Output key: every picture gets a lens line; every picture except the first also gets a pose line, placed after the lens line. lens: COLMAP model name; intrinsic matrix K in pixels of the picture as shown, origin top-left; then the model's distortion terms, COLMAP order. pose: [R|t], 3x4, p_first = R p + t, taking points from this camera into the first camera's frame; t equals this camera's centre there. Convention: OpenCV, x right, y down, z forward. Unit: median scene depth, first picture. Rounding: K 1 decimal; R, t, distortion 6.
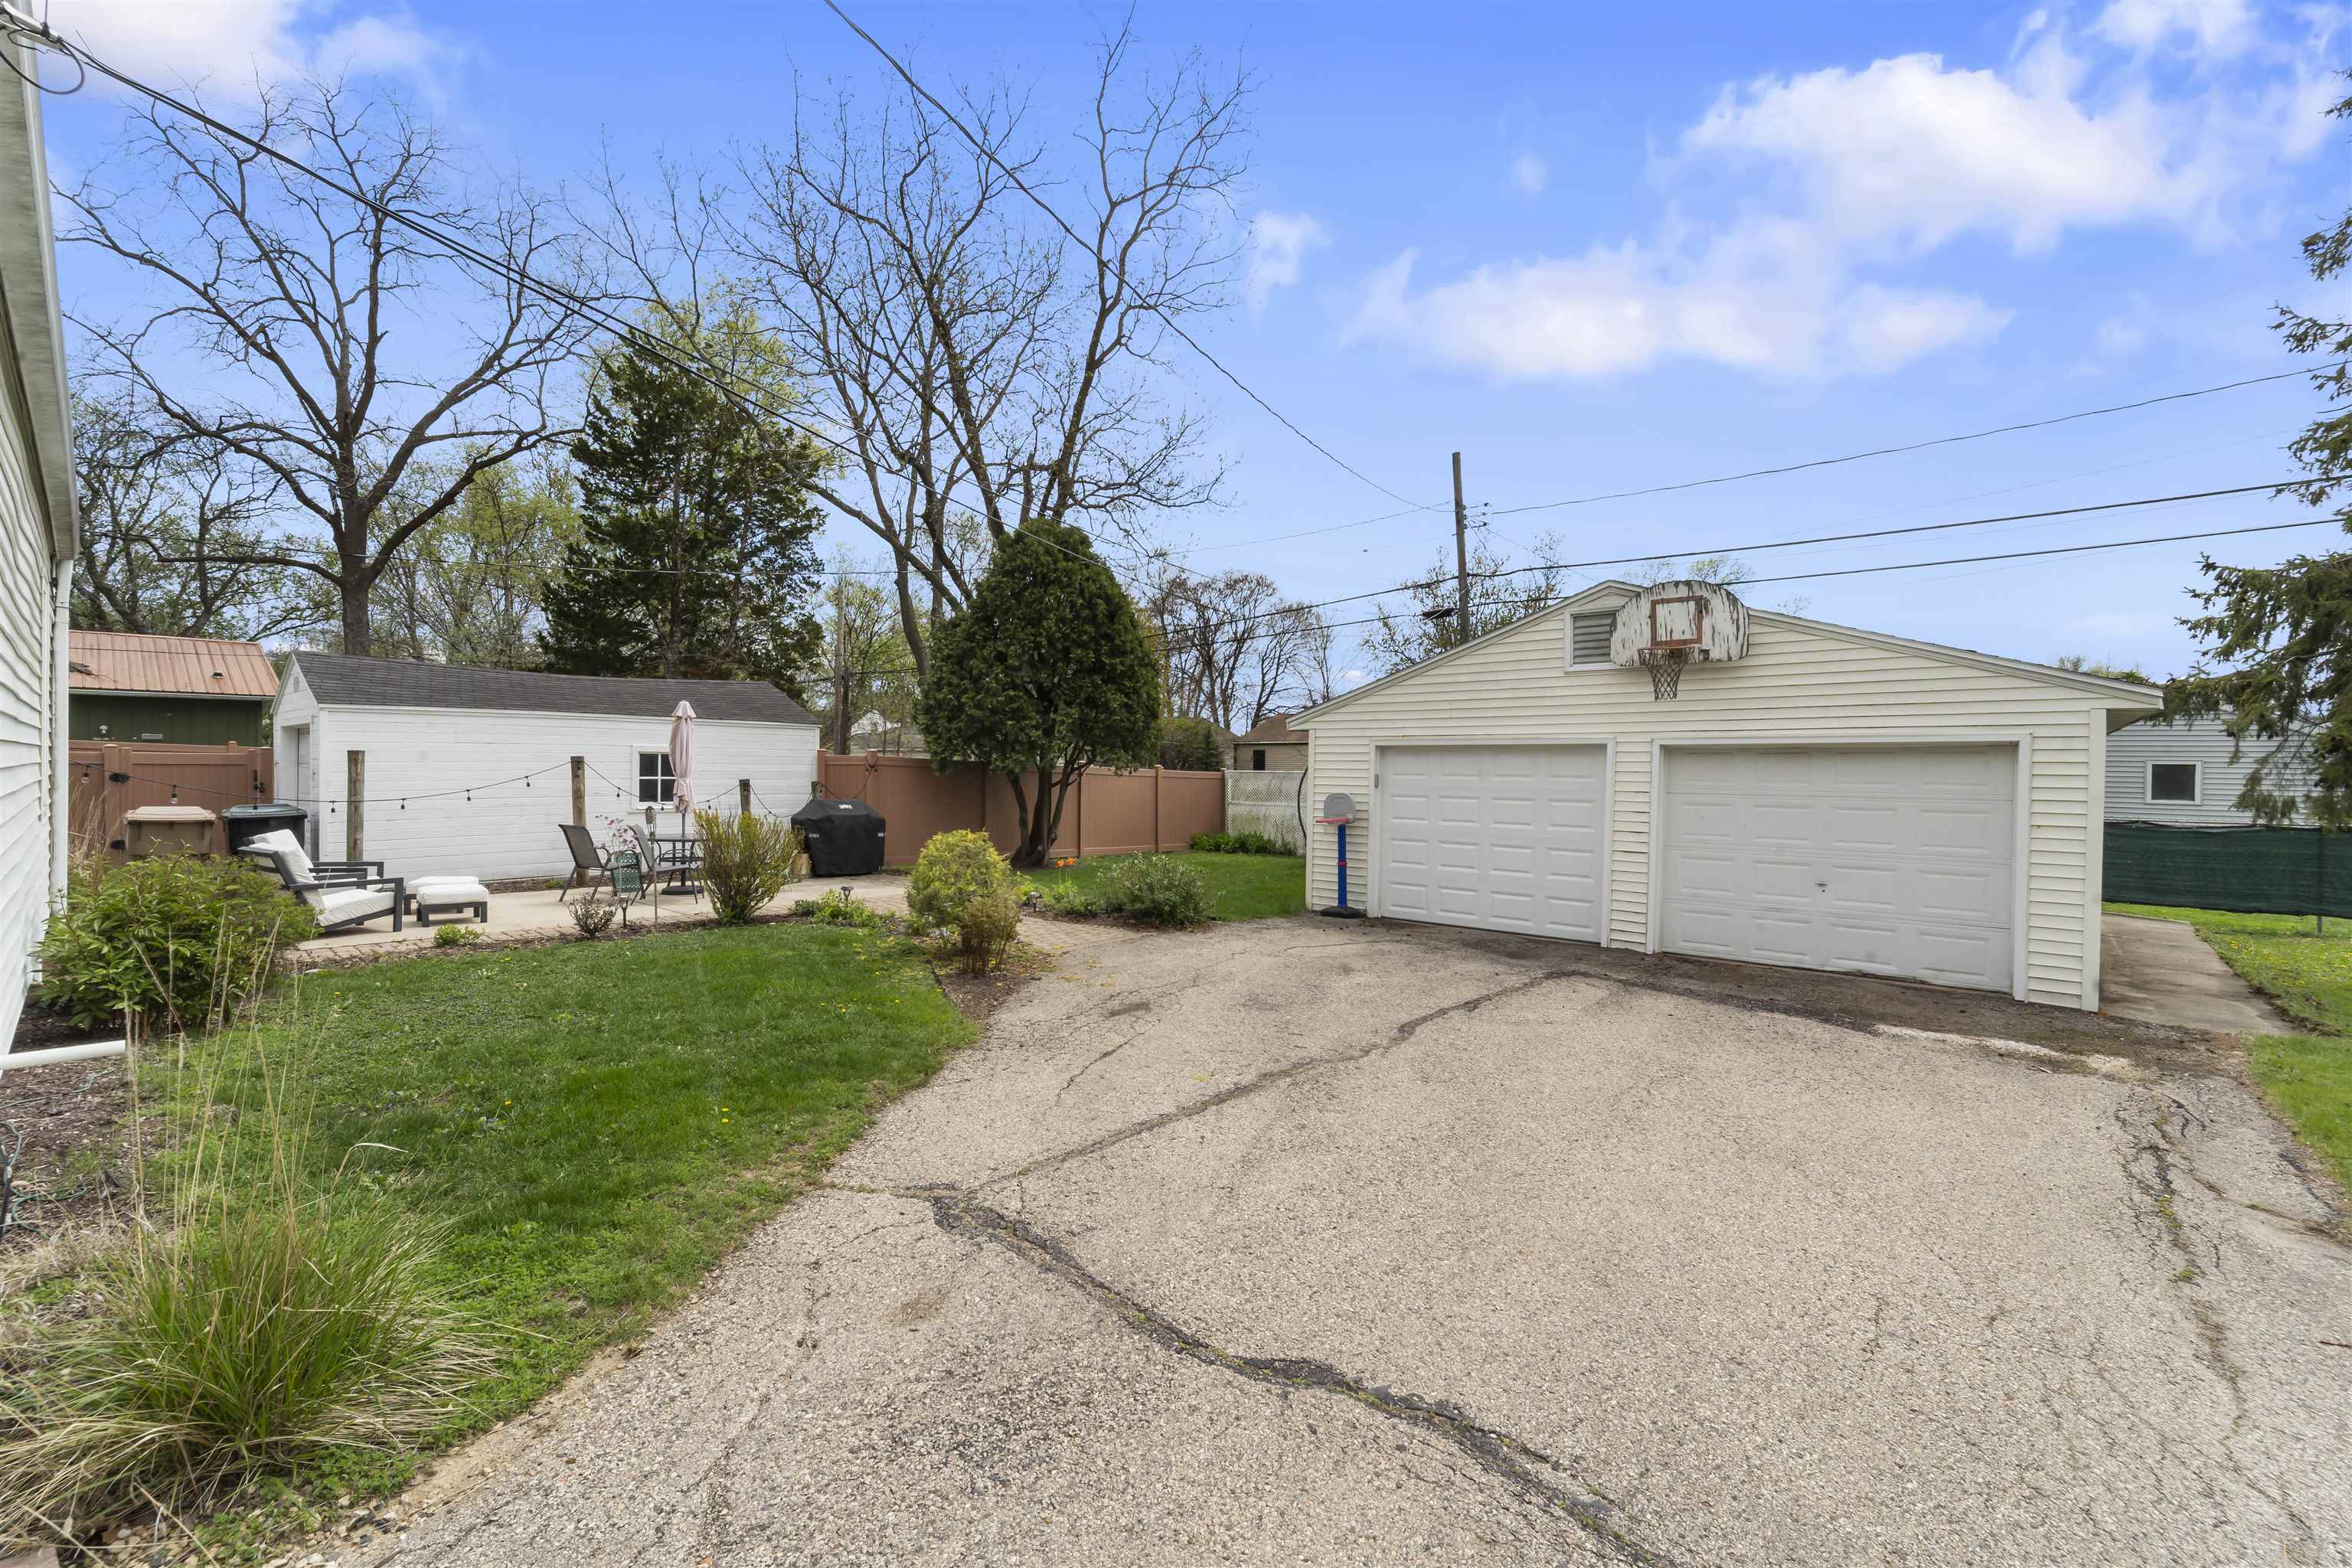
lens RADIAL K [[963.1, 0, 1180.6], [0, 963.1, 761.4], [0, 0, 1]] dist [-0.001243, -0.000488]
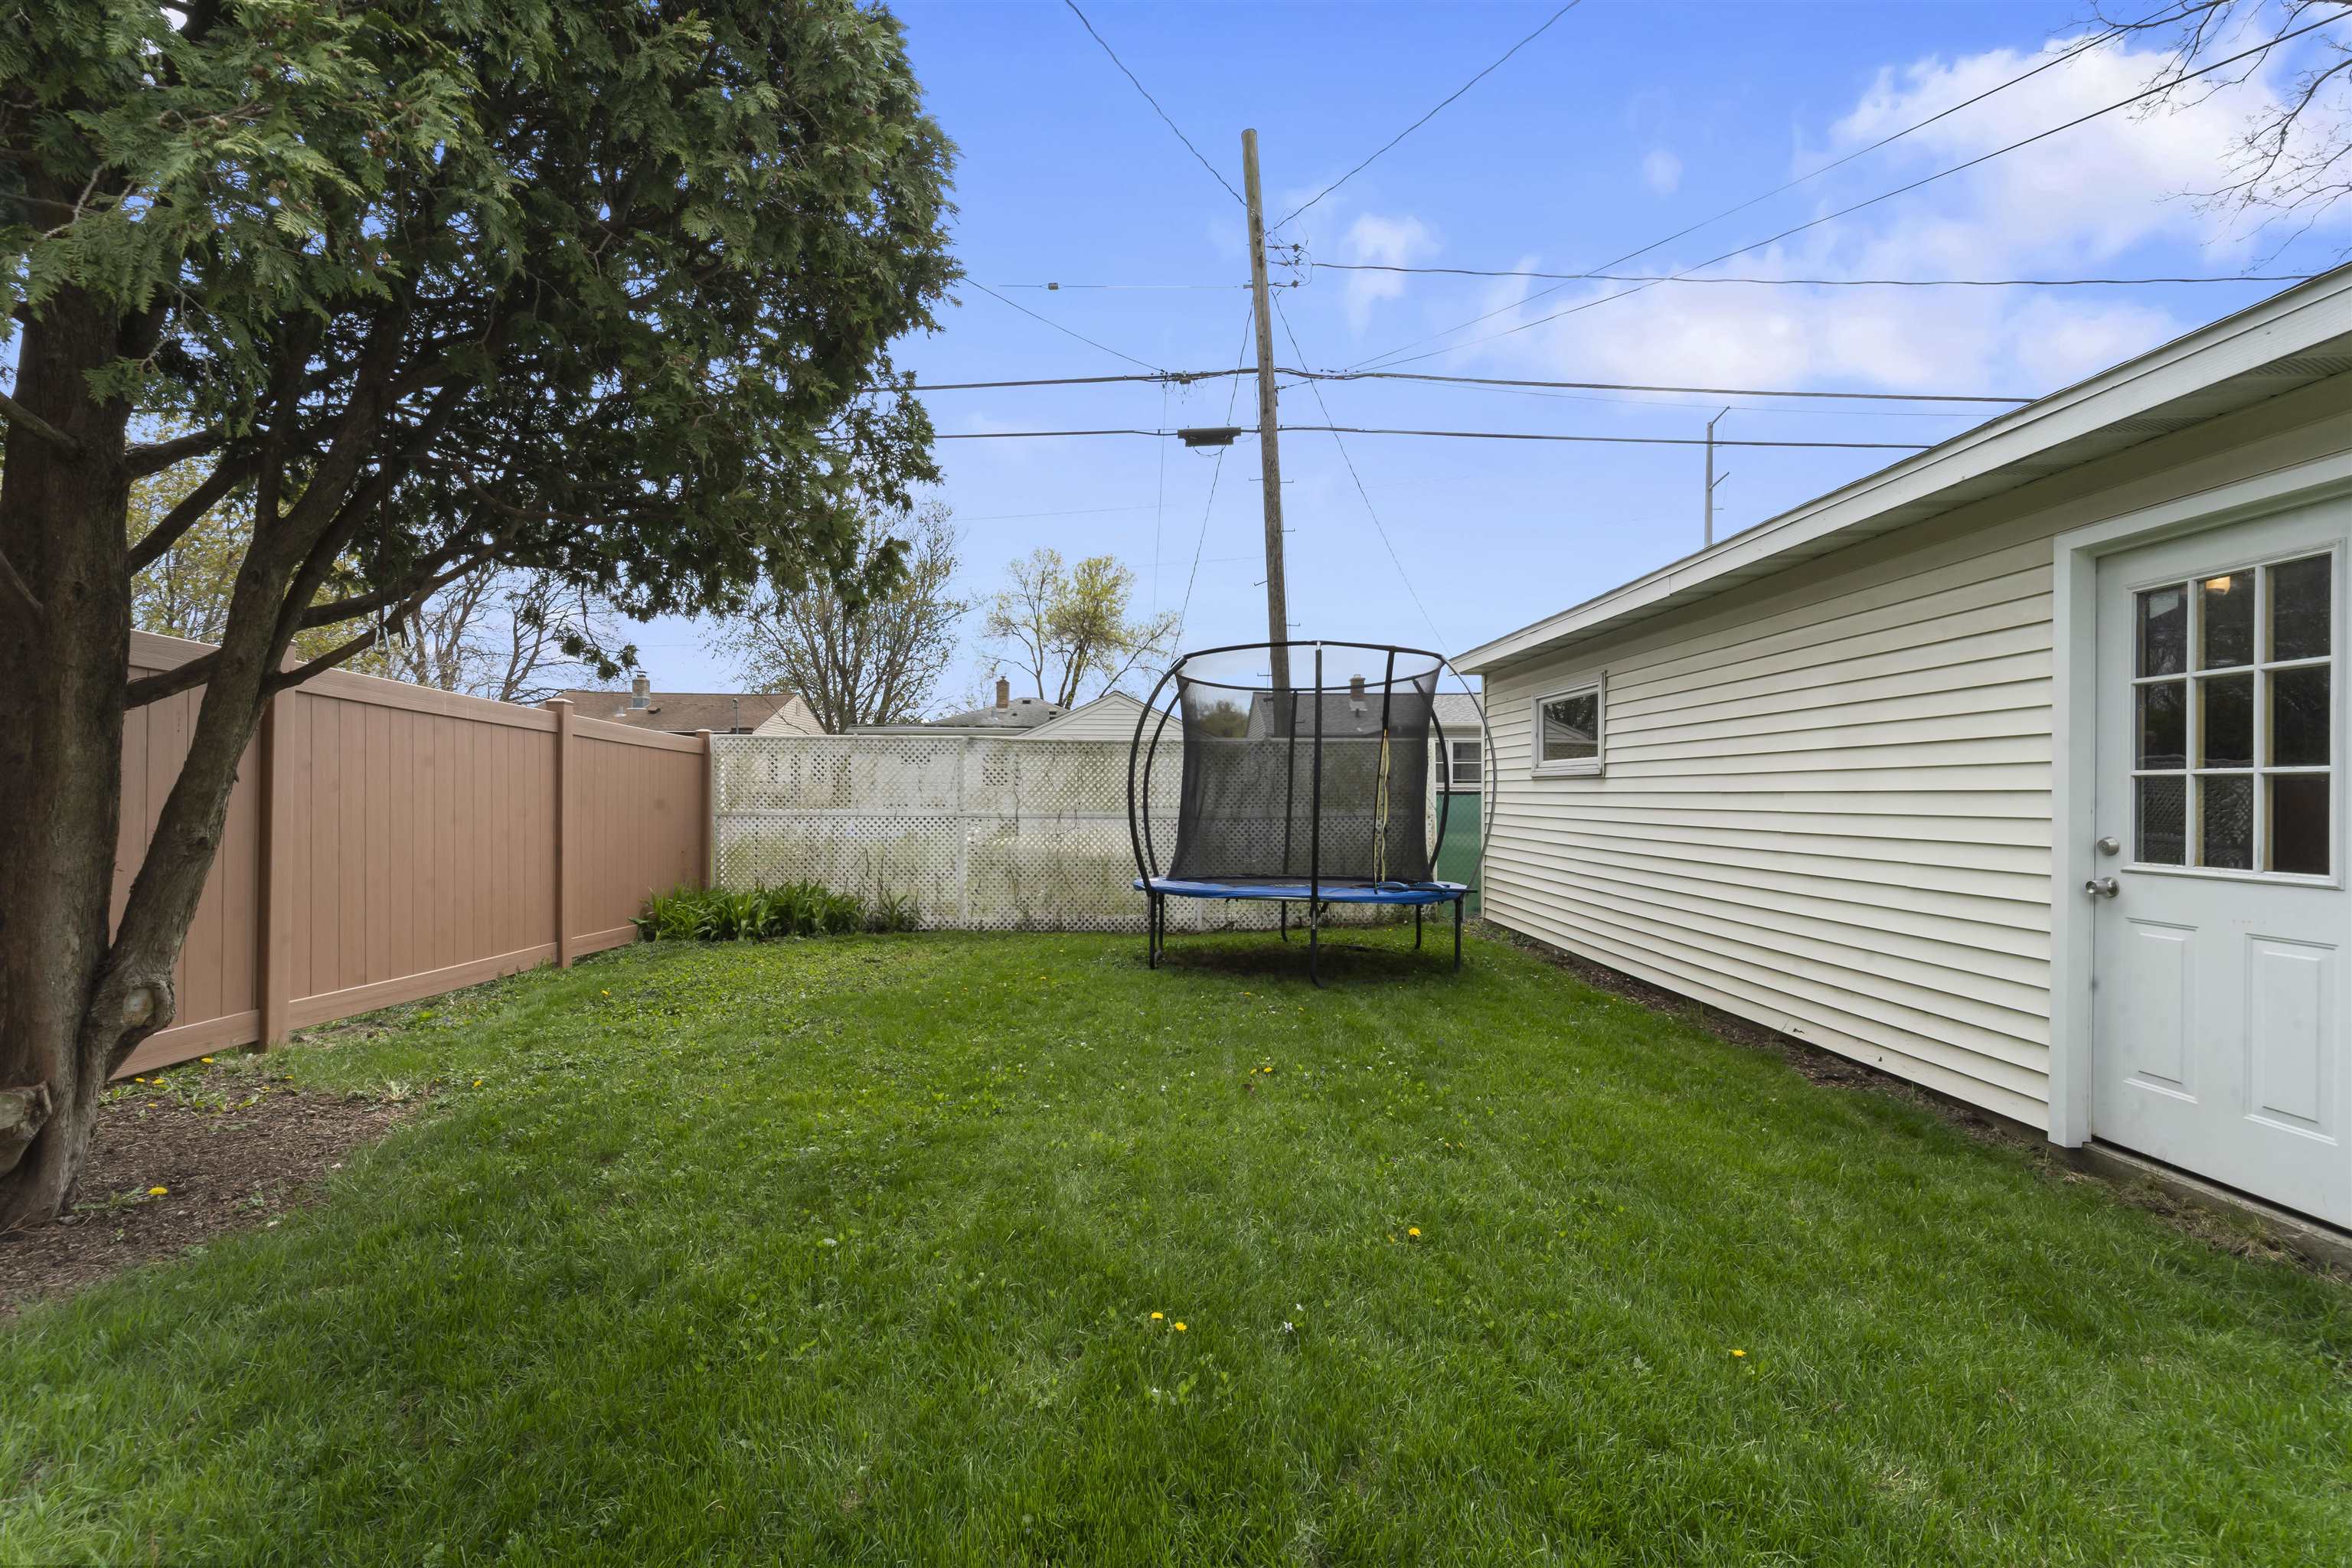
lens RADIAL K [[956.3, 0, 1179.9], [0, 956.3, 796.8], [0, 0, 1]] dist [-0.000319, -0.000103]
pose [[0.735425, -0.008044, 0.677558, -0.085140], [-0.002990, 0.999881, 0.015116, 0.029809], [-0.677599, -0.013142, 0.735314, 0.584524]]
